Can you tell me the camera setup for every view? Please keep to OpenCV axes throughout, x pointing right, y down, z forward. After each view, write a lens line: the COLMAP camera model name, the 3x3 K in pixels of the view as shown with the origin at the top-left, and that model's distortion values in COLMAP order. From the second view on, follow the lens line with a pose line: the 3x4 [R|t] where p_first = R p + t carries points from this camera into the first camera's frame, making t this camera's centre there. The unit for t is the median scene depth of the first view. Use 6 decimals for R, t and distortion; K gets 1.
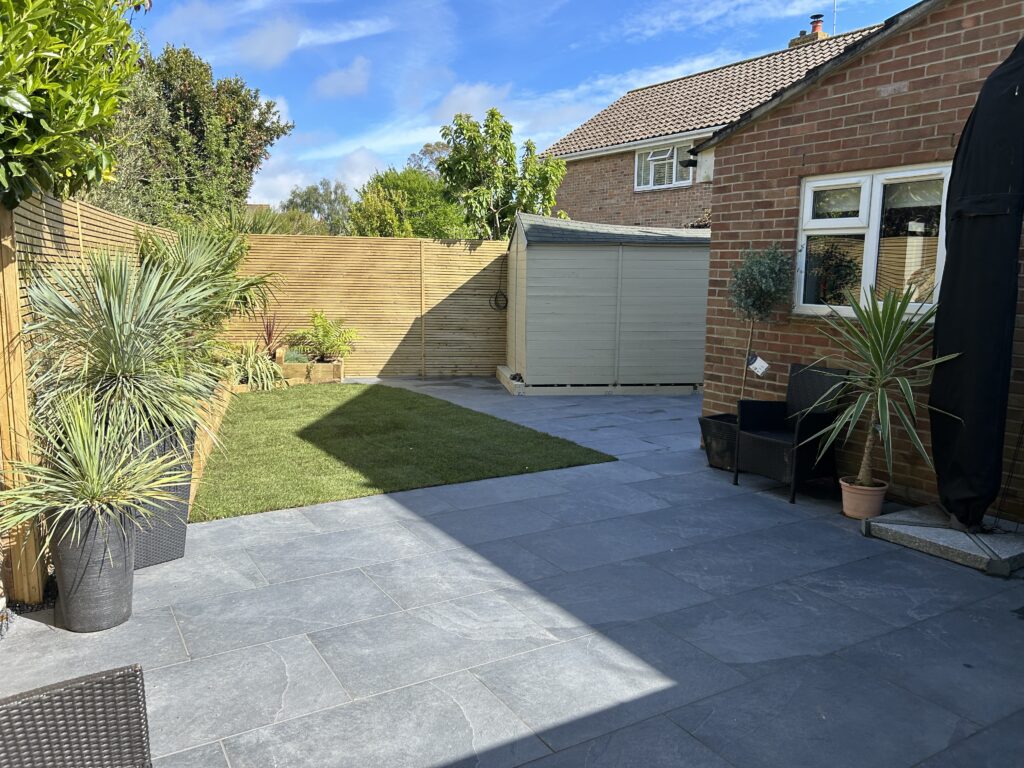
lens RADIAL K [[770.2, 0, 513.4], [0, 770.2, 383.0], [0, 0, 1]] dist [0.071916, -0.088095]
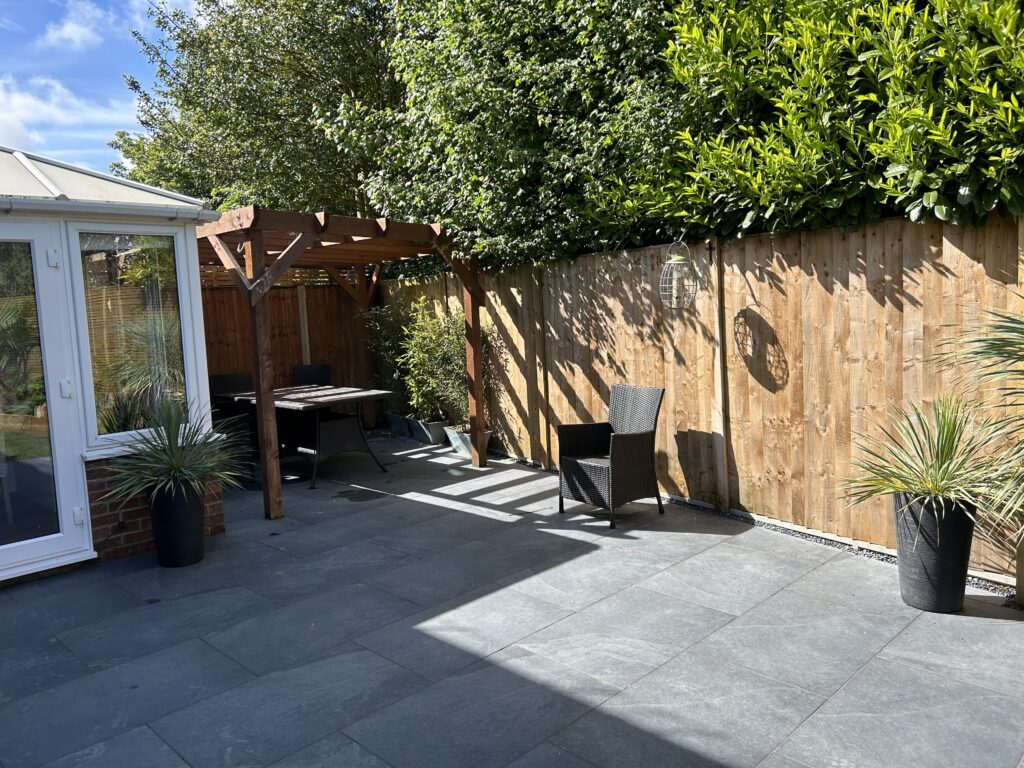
lens RADIAL K [[770.2, 0, 510.7], [0, 770.2, 382.7], [0, 0, 1]] dist [0.071916, -0.088095]
pose [[-0.968909, 0.060412, -0.239930, 0.288367], [0.001251, 0.970917, 0.239412, -0.261694], [0.247415, 0.231668, -0.940806, 1.833931]]
